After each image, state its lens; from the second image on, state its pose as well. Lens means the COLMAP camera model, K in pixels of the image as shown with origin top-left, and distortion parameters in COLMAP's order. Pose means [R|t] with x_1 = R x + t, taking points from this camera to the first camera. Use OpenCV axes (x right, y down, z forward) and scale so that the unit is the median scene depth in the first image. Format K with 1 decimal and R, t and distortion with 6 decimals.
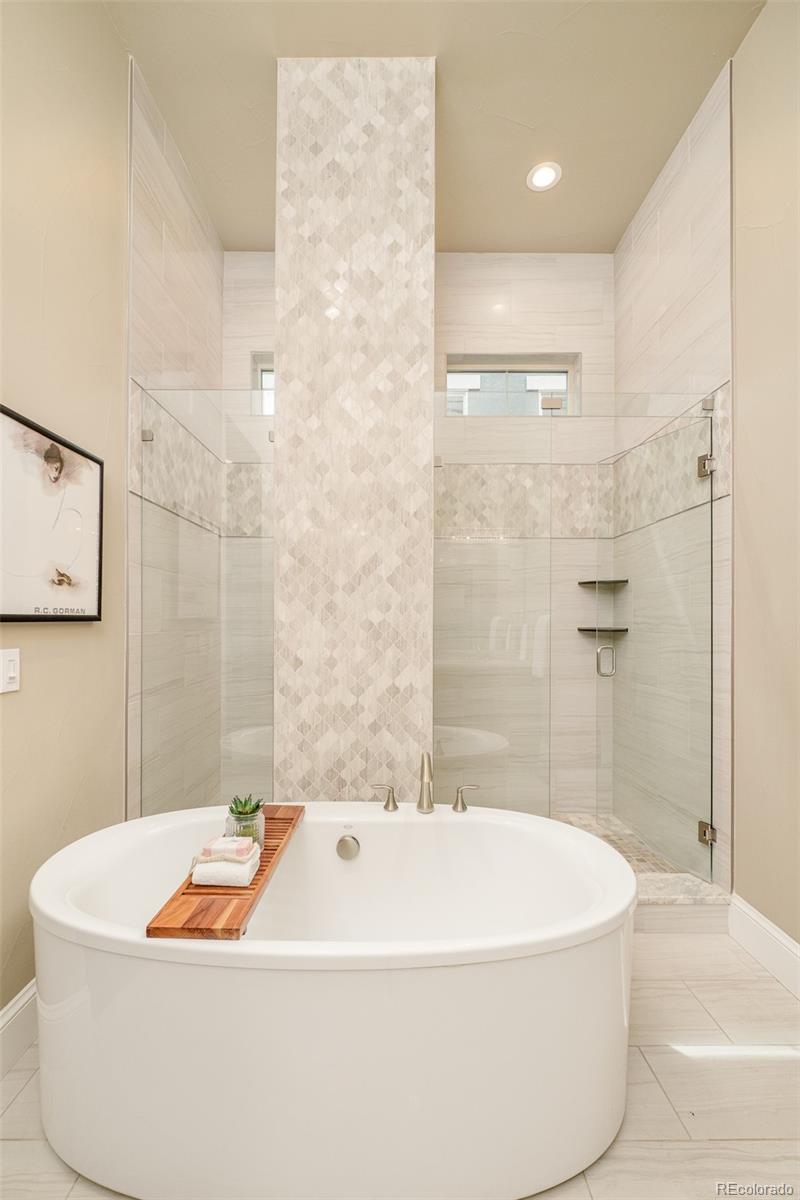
lens RADIAL K [[519.9, 0, 394.7], [0, 519.9, 619.3], [0, 0, 1]] dist [-0.006827, 0.001218]
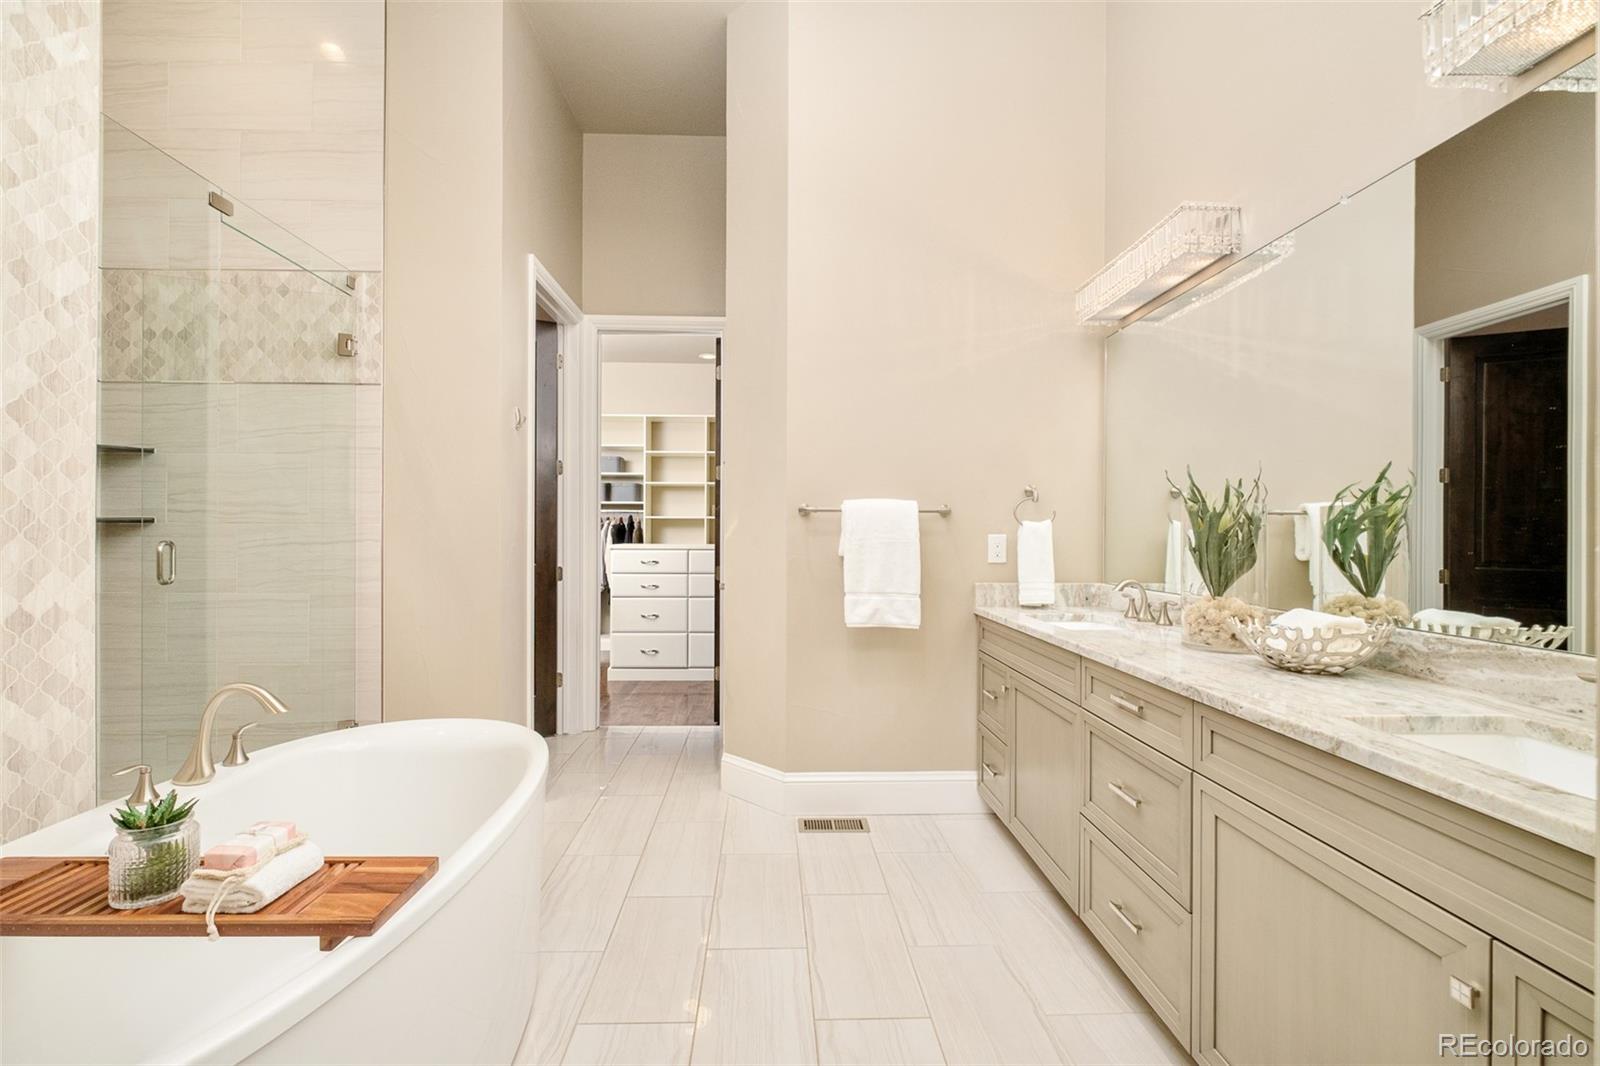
lens RADIAL K [[693.3, 0, 792.8], [0, 693.3, 534.8], [0, 0, 1]] dist [-0.006827, 0.001218]
pose [[-0.036137, -0.005631, 0.999331, -0.731391], [-0.007671, 0.999956, 0.005357, 0.039378], [-0.999317, -0.007473, -0.036179, 0.240798]]
